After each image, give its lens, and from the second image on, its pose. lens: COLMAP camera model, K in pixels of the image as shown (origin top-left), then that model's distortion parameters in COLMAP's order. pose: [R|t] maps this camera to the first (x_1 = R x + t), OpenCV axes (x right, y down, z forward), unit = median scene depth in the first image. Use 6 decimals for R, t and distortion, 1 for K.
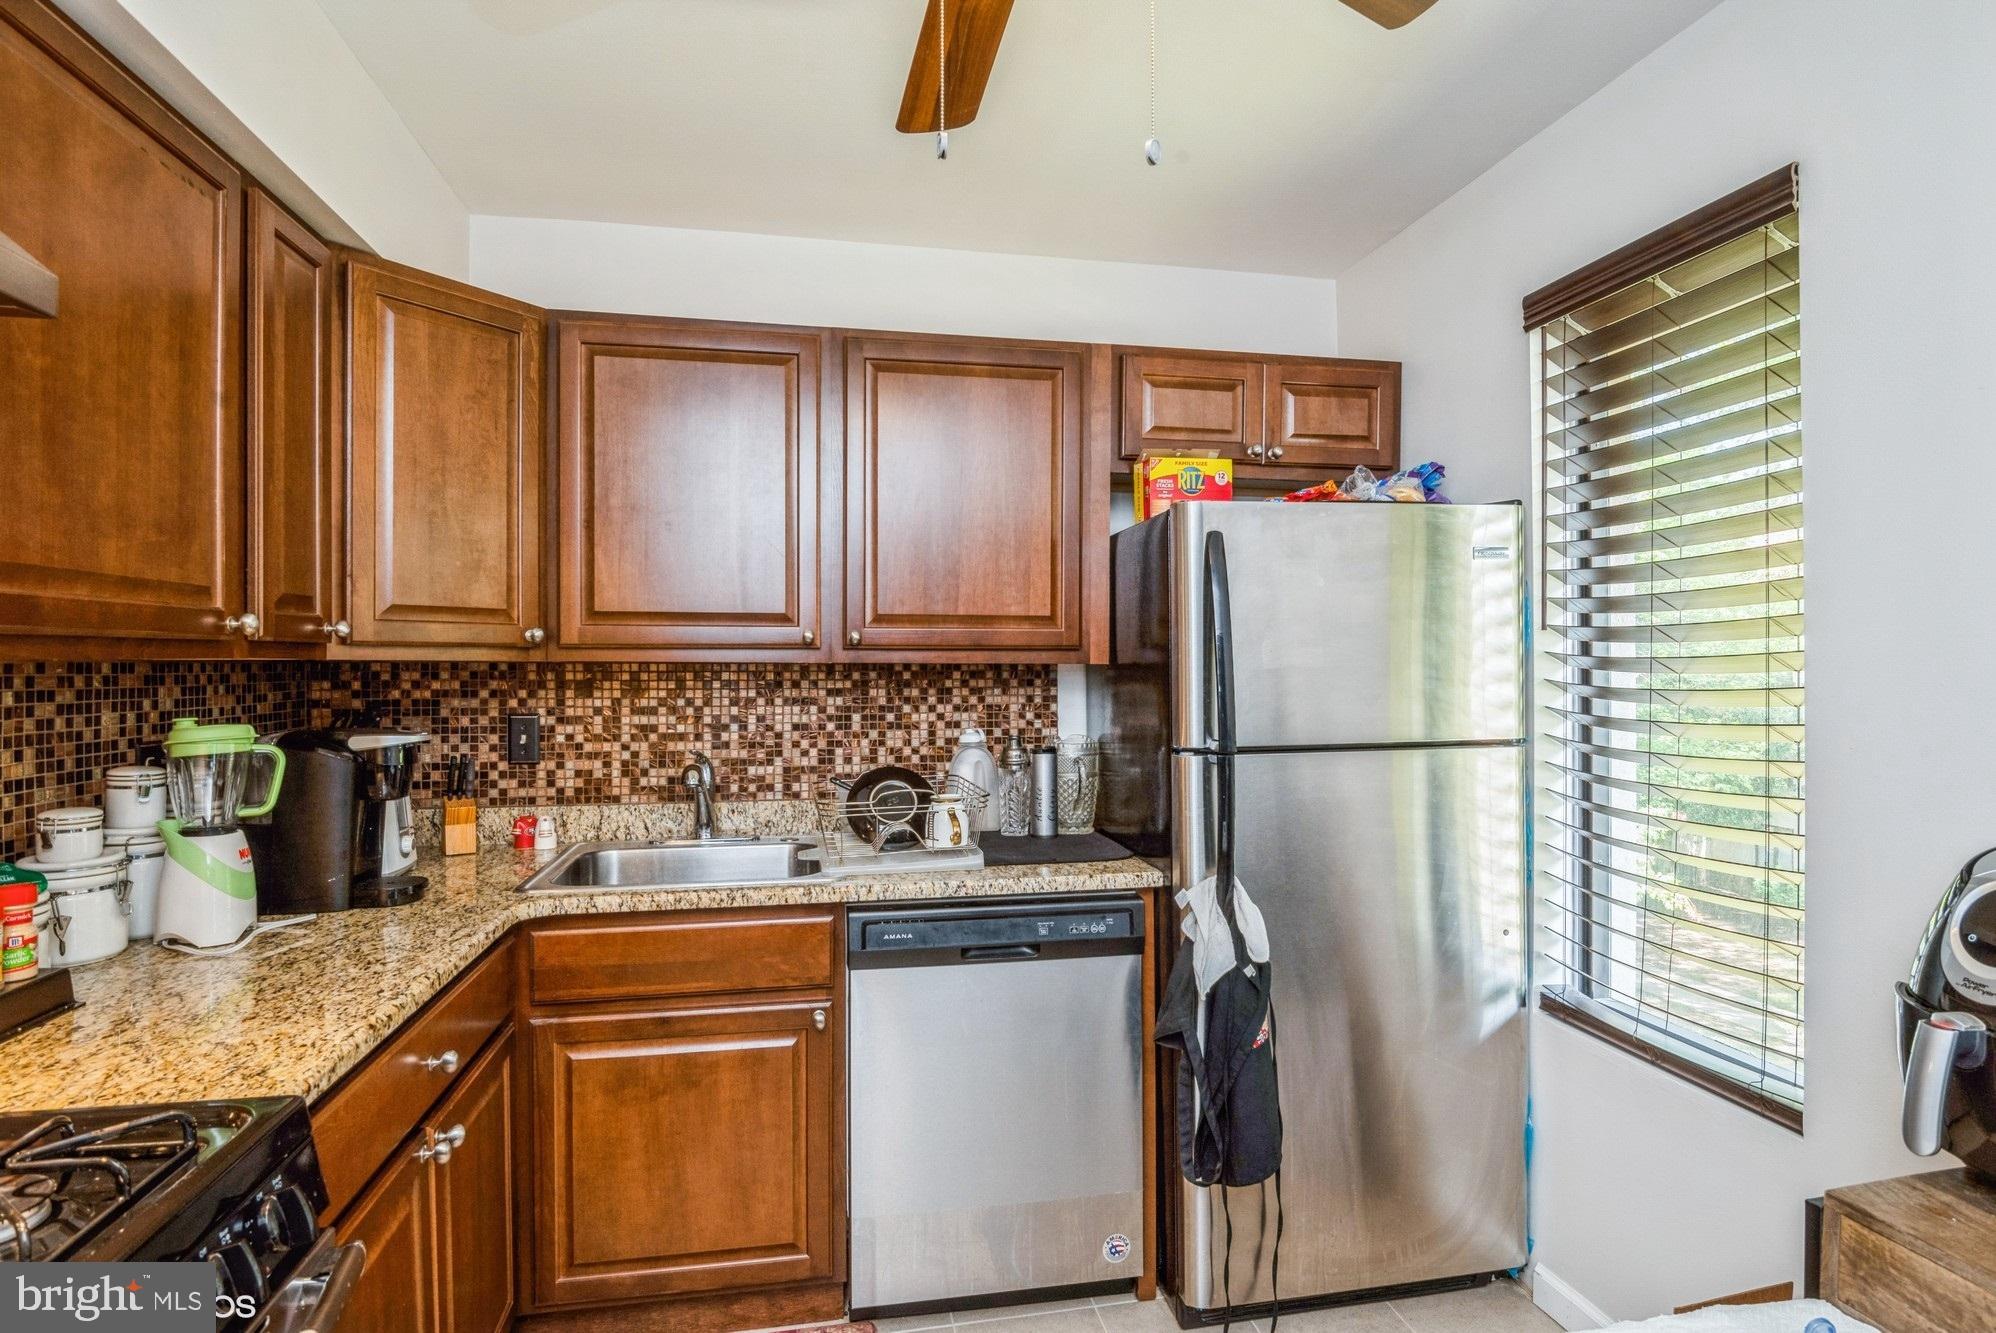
lens RADIAL K [[1012.3, 0, 1002.8], [0, 1012.3, 663.7], [0, 0, 1]] dist [-0.009785, -0.002478]
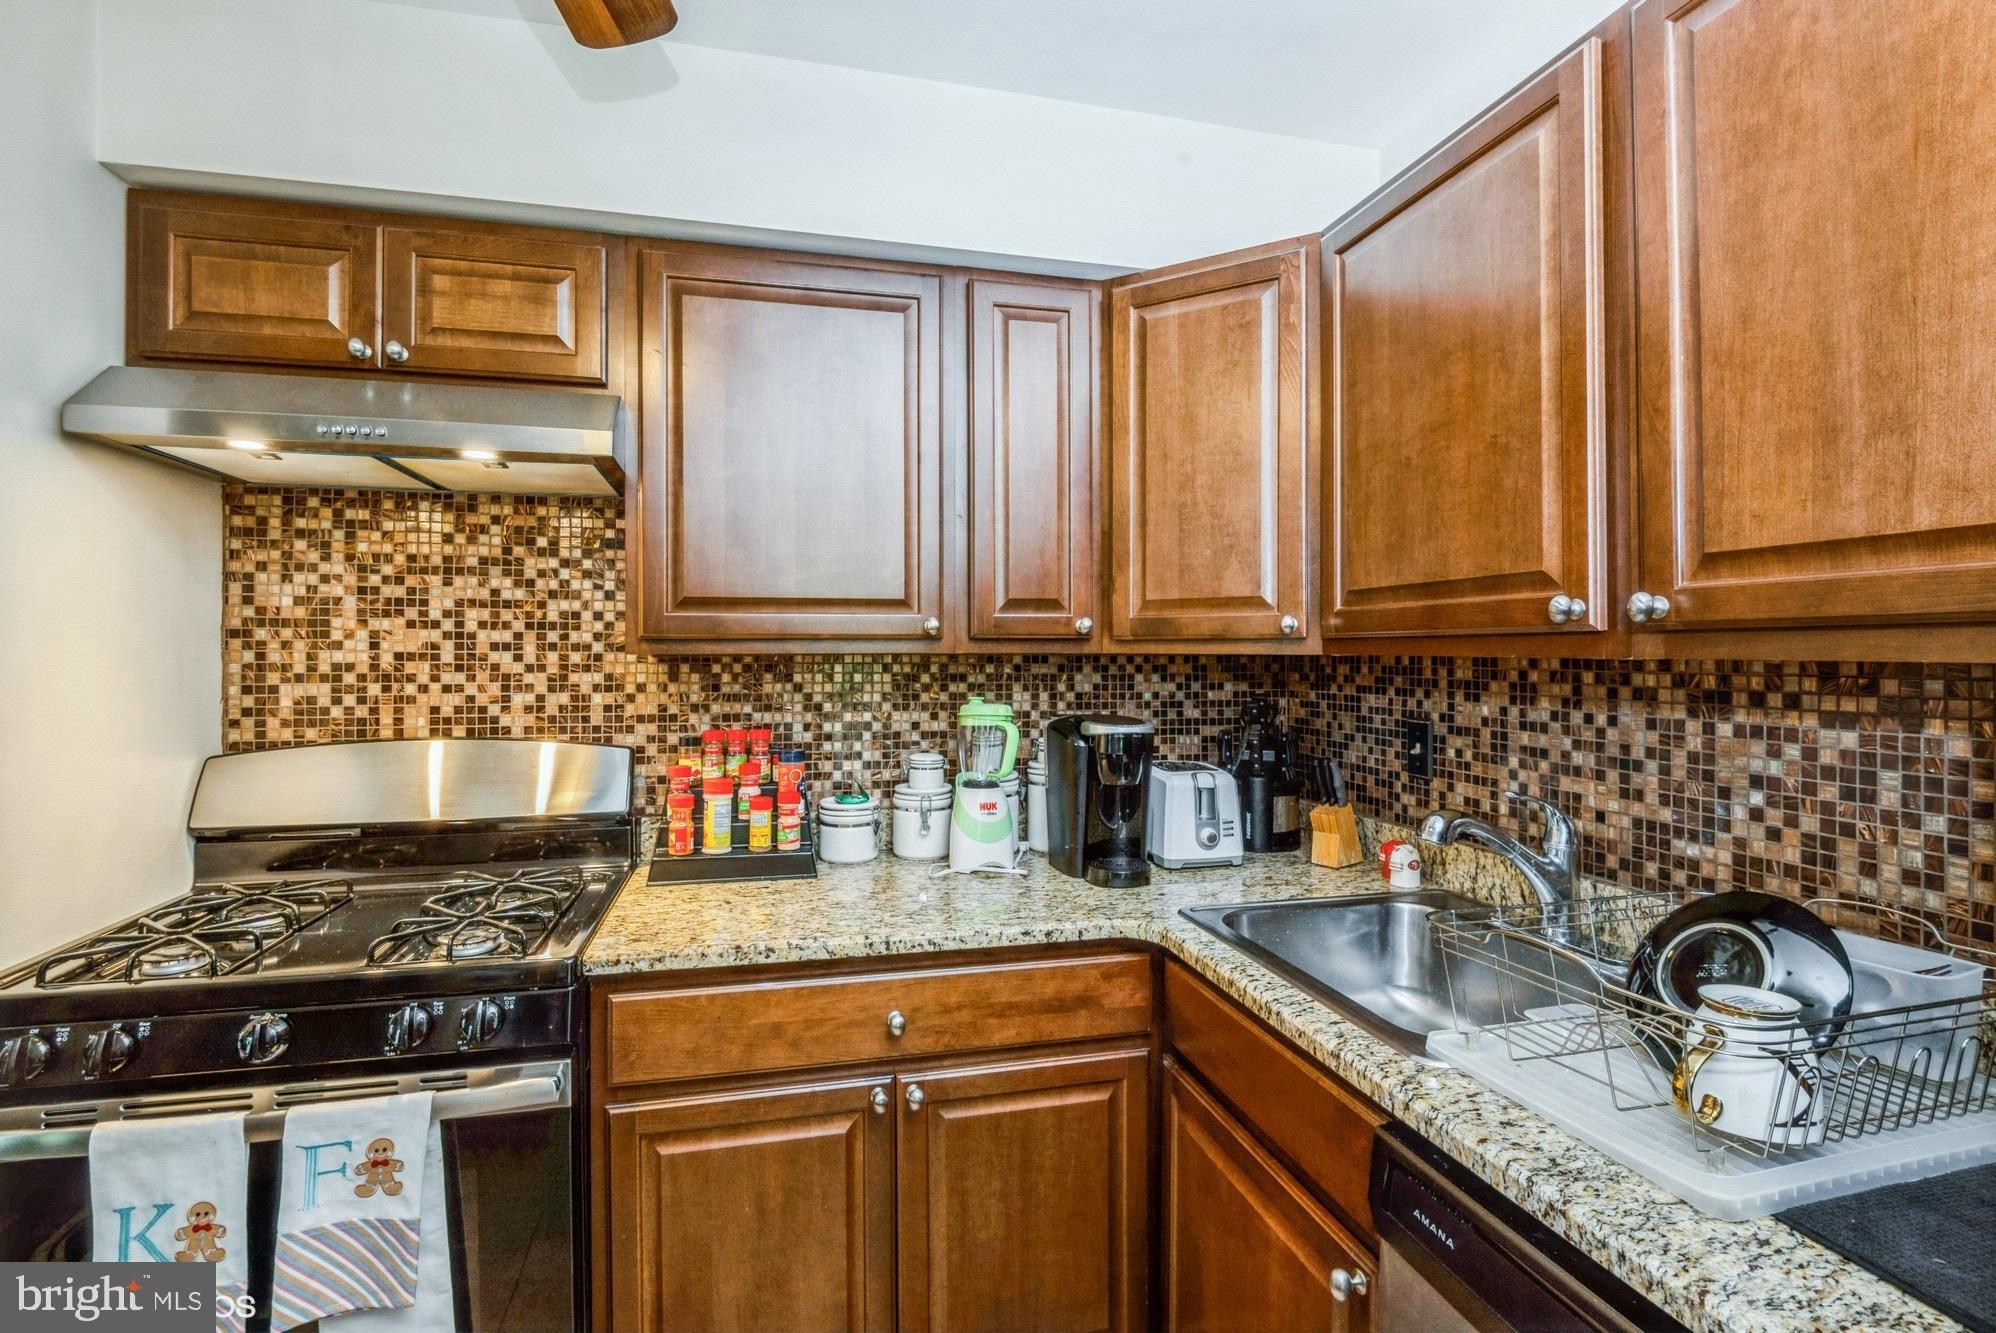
lens RADIAL K [[921.6, 0, 998.1], [0, 921.6, 654.2], [0, 0, 1]] dist [-0.015445, -0.000198]
pose [[0.049370, 0.002260, -0.998778, 0.249134], [-0.002017, 0.999996, 0.002163, -0.003326], [0.998779, 0.001907, 0.049374, 0.597570]]
